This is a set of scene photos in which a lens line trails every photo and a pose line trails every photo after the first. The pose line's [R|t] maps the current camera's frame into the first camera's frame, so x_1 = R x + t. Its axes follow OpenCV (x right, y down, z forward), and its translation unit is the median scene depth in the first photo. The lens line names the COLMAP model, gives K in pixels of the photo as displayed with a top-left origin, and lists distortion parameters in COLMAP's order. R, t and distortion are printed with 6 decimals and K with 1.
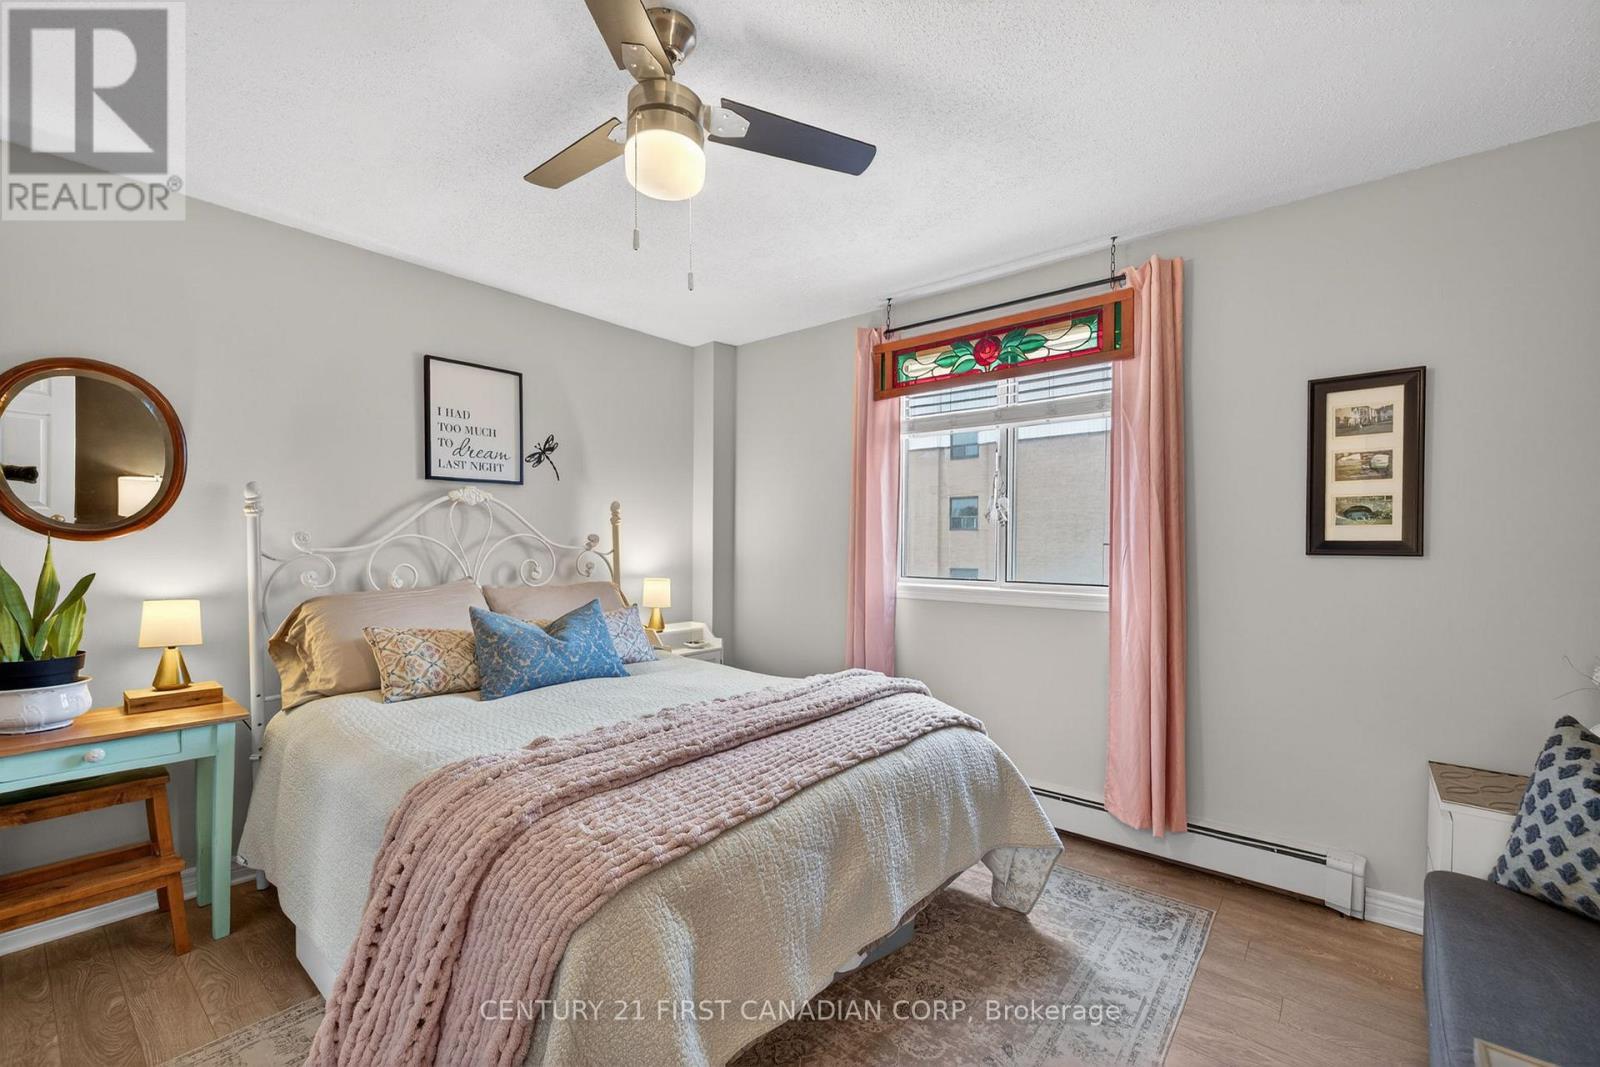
lens RADIAL K [[652.7, 0, 796.5], [0, 652.7, 540.0], [0, 0, 1]] dist [-0.000969, -0.000045]
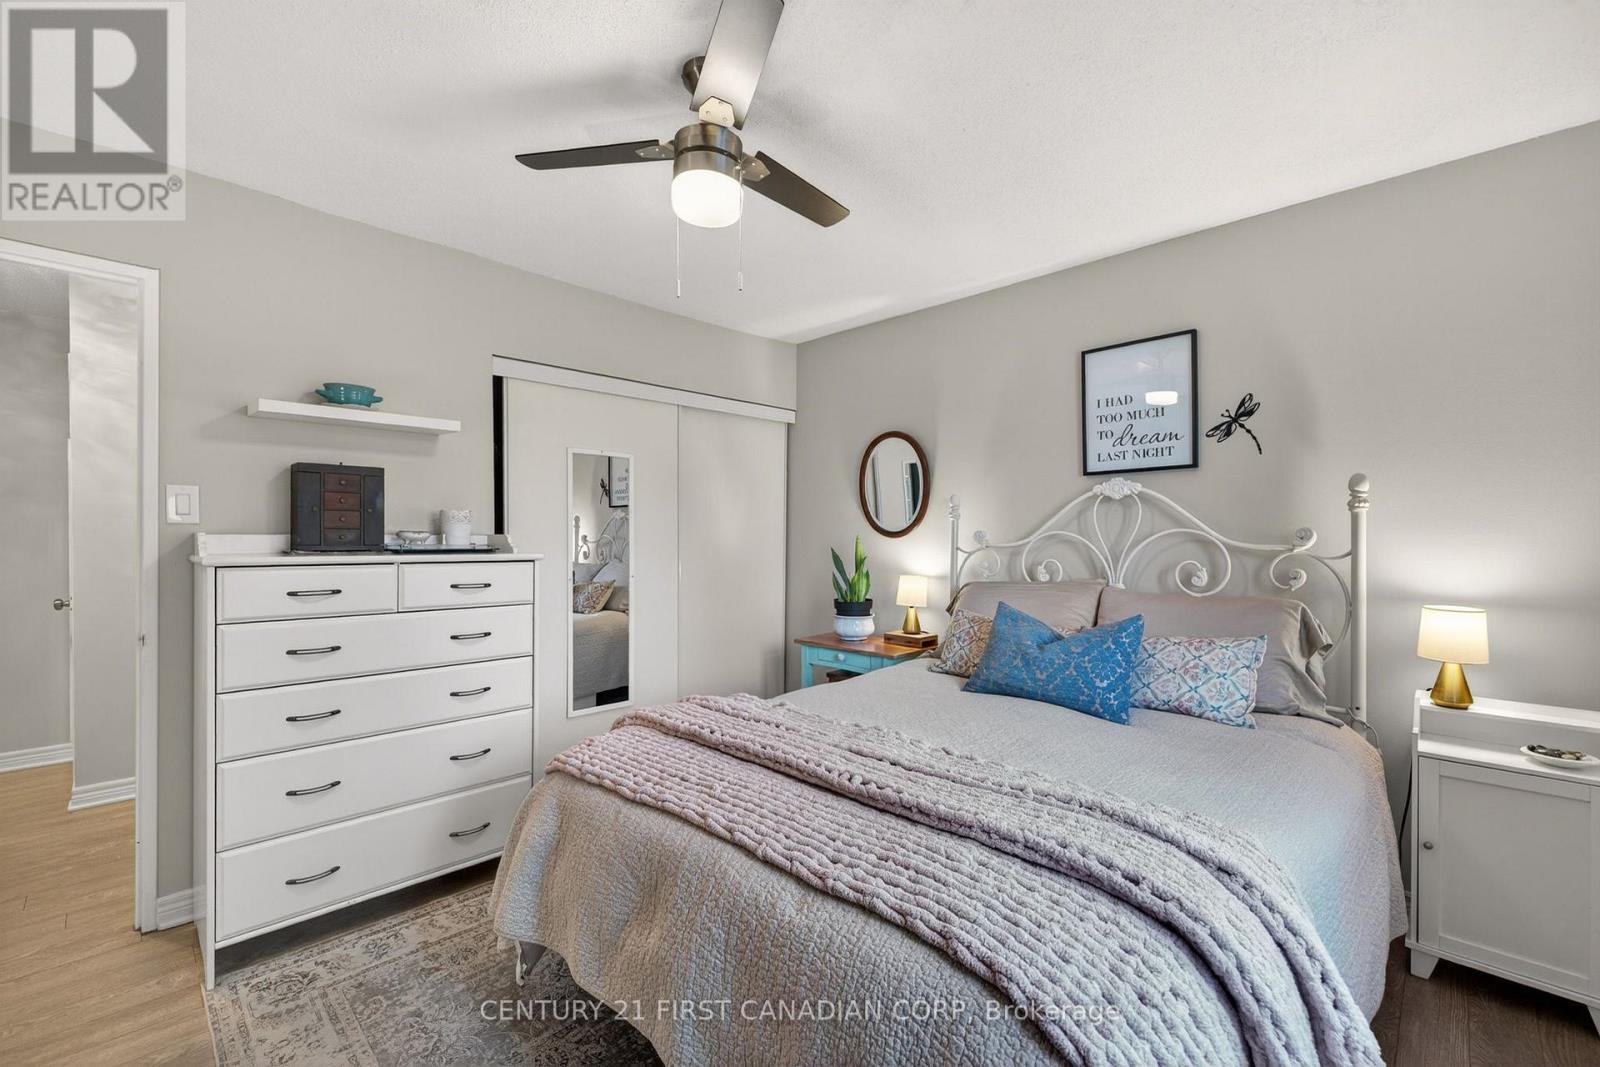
lens RADIAL K [[652.7, 0, 796.5], [0, 652.7, 536.4], [0, 0, 1]] dist [-0.000969, -0.000045]
pose [[-0.059438, -0.004014, -0.998224, 0.439750], [0.001952, 0.999990, -0.004137, 0.002376], [0.998230, -0.002194, -0.059429, 0.601140]]
